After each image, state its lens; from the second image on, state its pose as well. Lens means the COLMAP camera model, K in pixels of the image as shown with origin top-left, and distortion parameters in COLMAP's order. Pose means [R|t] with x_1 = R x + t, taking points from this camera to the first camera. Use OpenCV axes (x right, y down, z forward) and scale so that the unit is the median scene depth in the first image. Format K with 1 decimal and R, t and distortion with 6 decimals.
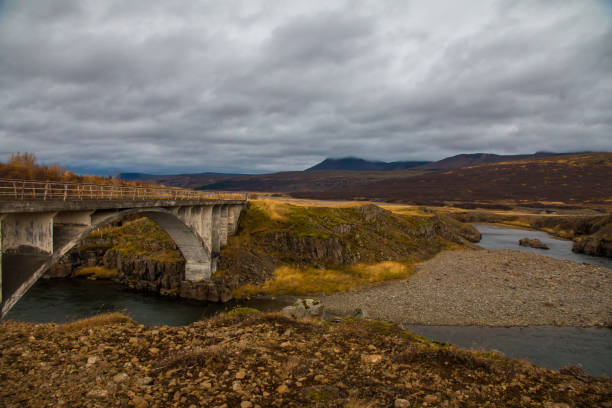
lens RADIAL K [[417.1, 0, 306.0], [0, 417.1, 204.0], [0, 0, 1]] dist [-0.120598, 0.091814]
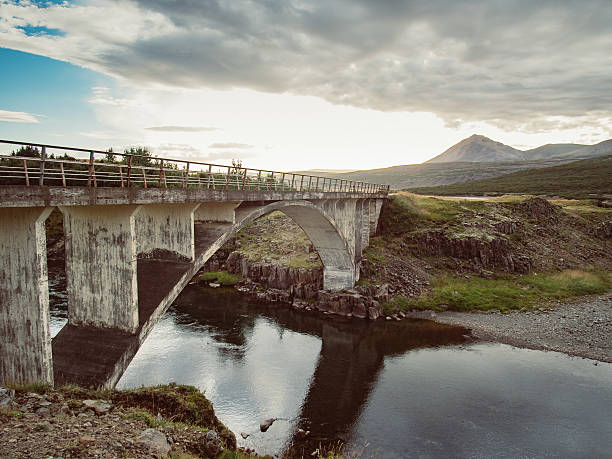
lens RADIAL K [[451.6, 0, 310.5], [0, 451.6, 230.8], [0, 0, 1]] dist [-0.026533, -0.000674]
pose [[0.971137, -0.000411, -0.238523, -0.098450], [0.015395, 0.998022, 0.060957, 0.009250], [0.238026, -0.062869, 0.969222, 0.109214]]
